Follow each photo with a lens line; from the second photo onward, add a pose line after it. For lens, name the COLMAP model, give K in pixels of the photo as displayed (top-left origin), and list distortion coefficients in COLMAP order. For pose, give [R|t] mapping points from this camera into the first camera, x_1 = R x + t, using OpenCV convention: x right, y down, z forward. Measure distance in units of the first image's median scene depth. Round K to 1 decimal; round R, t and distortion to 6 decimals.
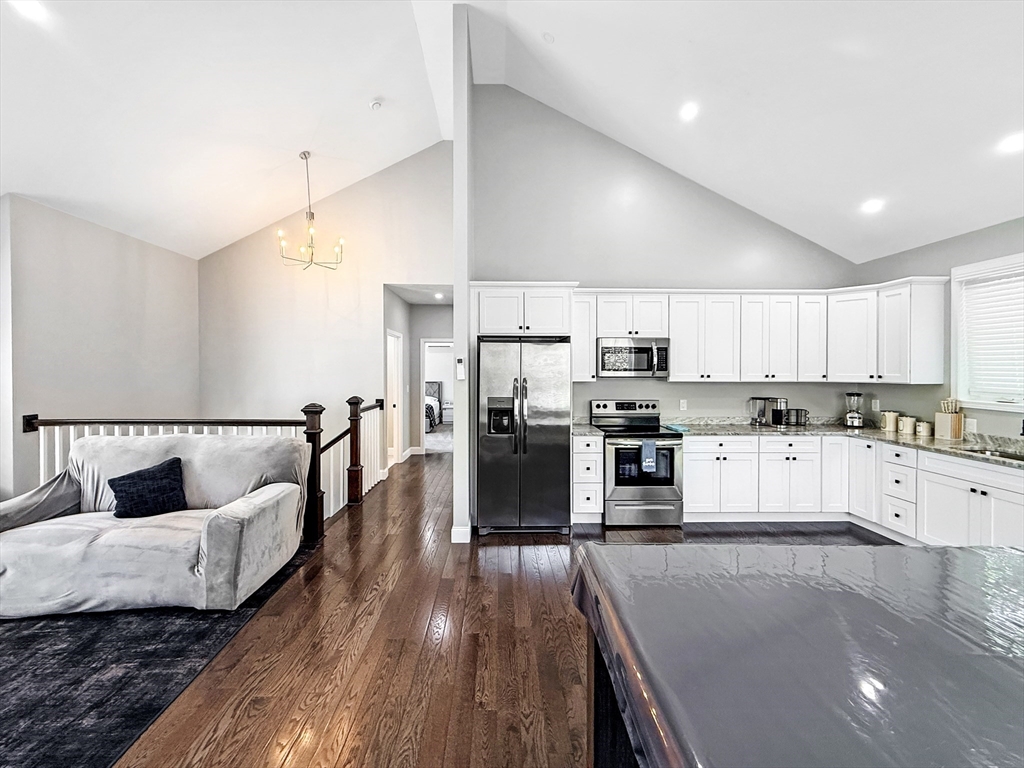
lens RADIAL K [[414.9, 0, 508.3], [0, 414.9, 374.0], [0, 0, 1]] dist [0.001875, 0.000223]
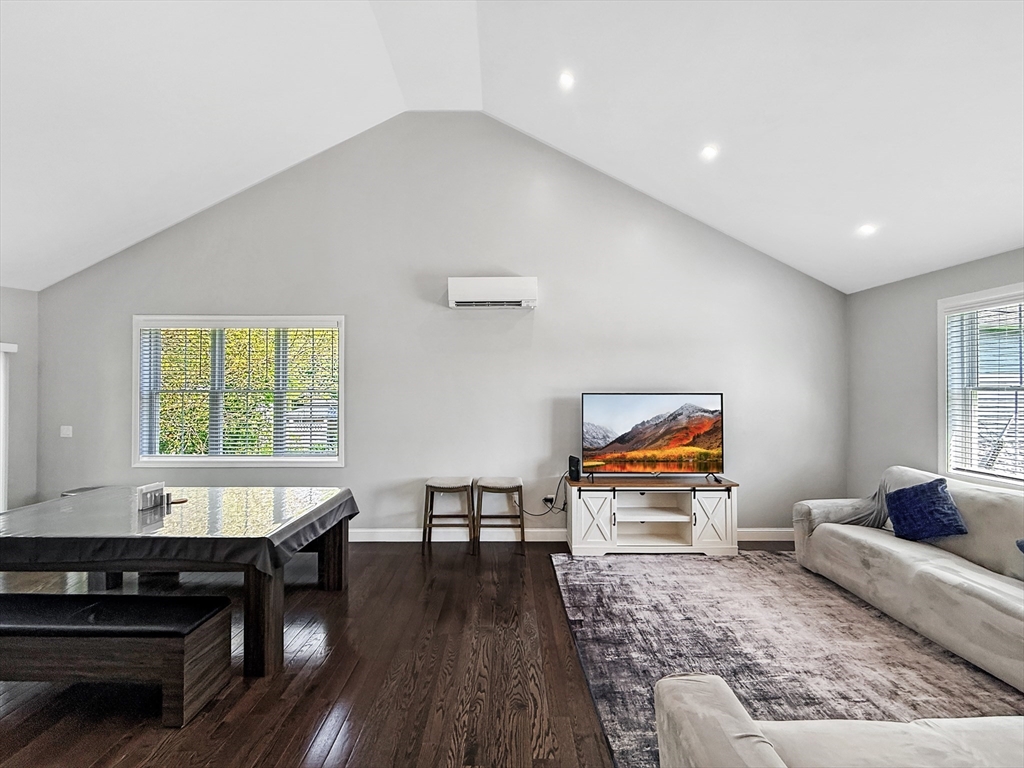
lens RADIAL K [[414.9, 0, 515.7], [0, 414.9, 383.7], [0, 0, 1]] dist [0.001875, 0.000223]
pose [[-0.999998, -0.000316, -0.002036, -0.262377], [-0.000303, 0.999980, -0.006238, -0.042997], [0.002038, -0.006237, -0.999978, 0.968190]]
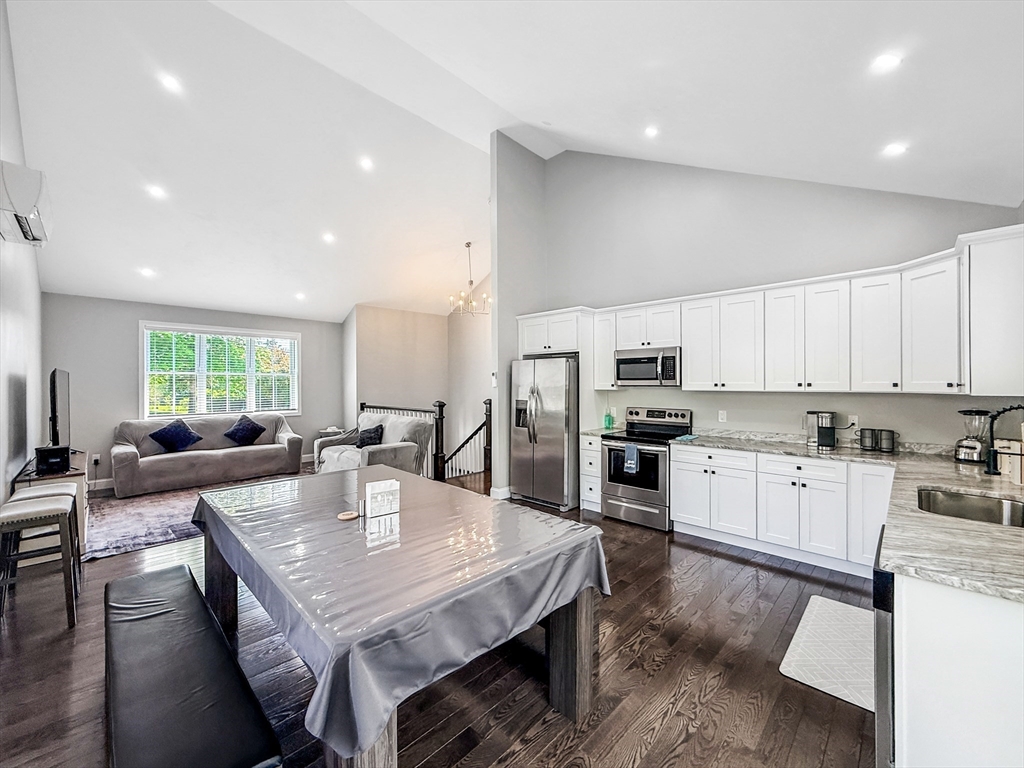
lens RADIAL K [[414.9, 0, 508.6], [0, 414.9, 384.1], [0, 0, 1]] dist [0.001875, 0.000223]
pose [[0.700413, -0.002711, -0.713732, 0.828708], [-0.001165, 0.999987, -0.004942, 0.008964], [0.713737, 0.004293, 0.700401, 0.010285]]
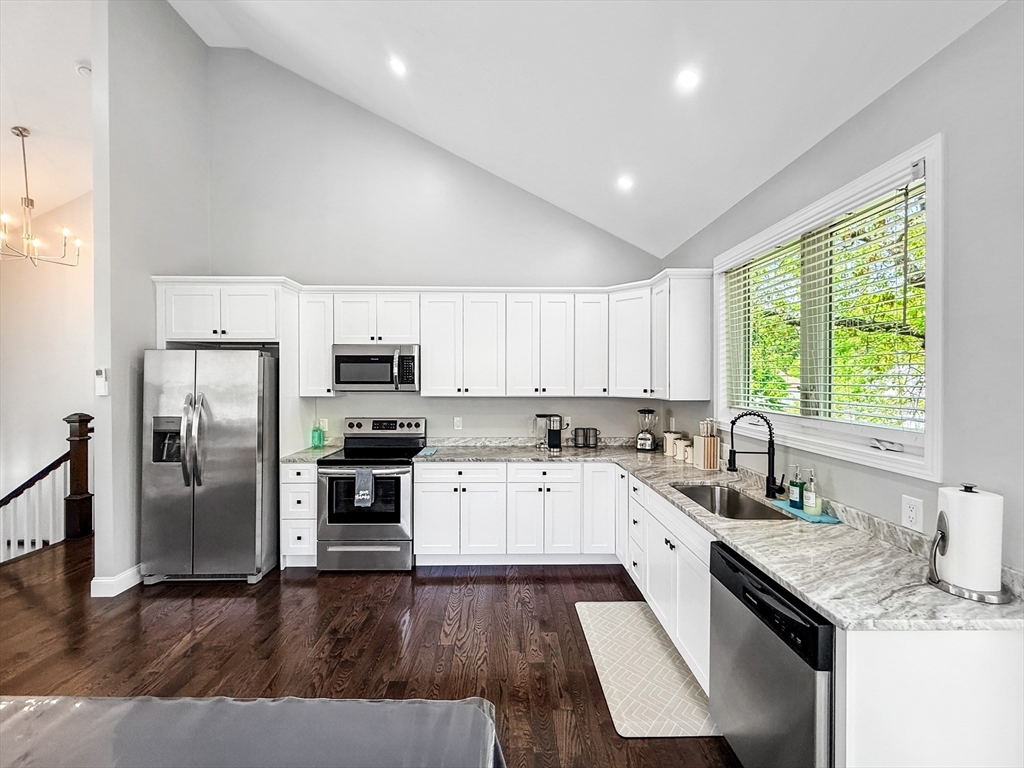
lens RADIAL K [[414.9, 0, 512.8], [0, 414.9, 380.6], [0, 0, 1]] dist [0.001875, 0.000223]
pose [[0.999991, -0.000335, -0.004199, 0.594716], [0.000319, 0.999993, -0.003696, -0.010638], [0.004200, 0.003695, 0.999984, 0.162945]]
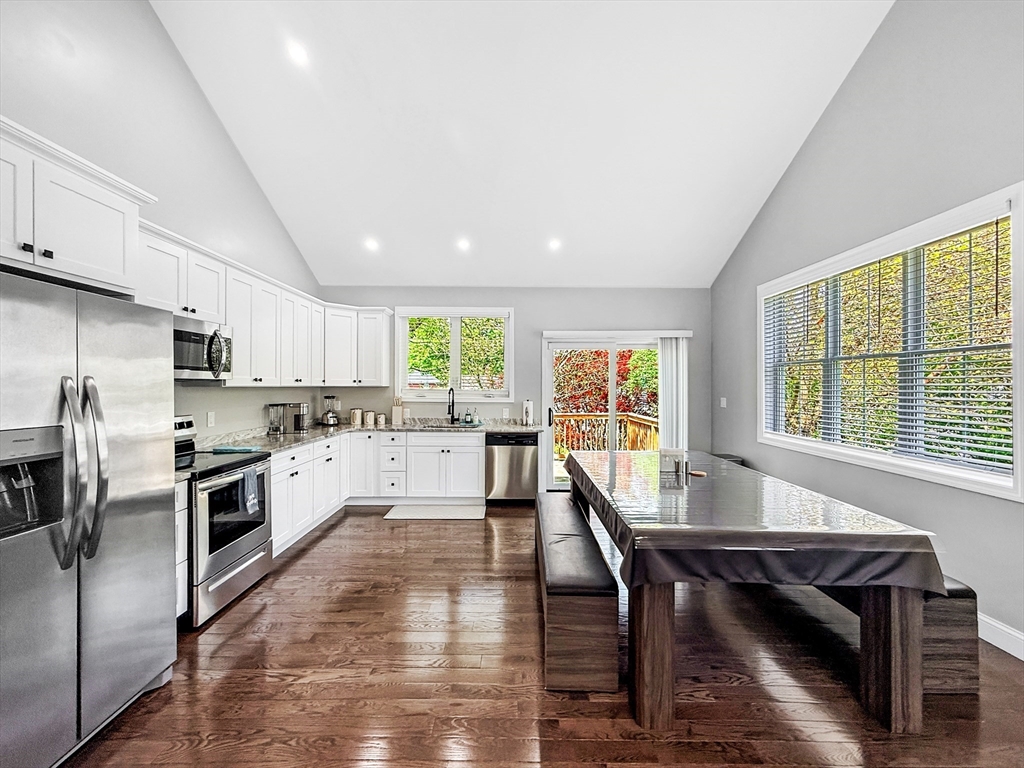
lens RADIAL K [[414.9, 0, 506.9], [0, 414.9, 385.1], [0, 0, 1]] dist [0.001875, 0.000223]
pose [[0.016447, -0.001786, 0.999863, -0.333689], [0.004862, 0.999987, 0.001706, 0.017490], [-0.999853, 0.004833, 0.016455, 0.514811]]
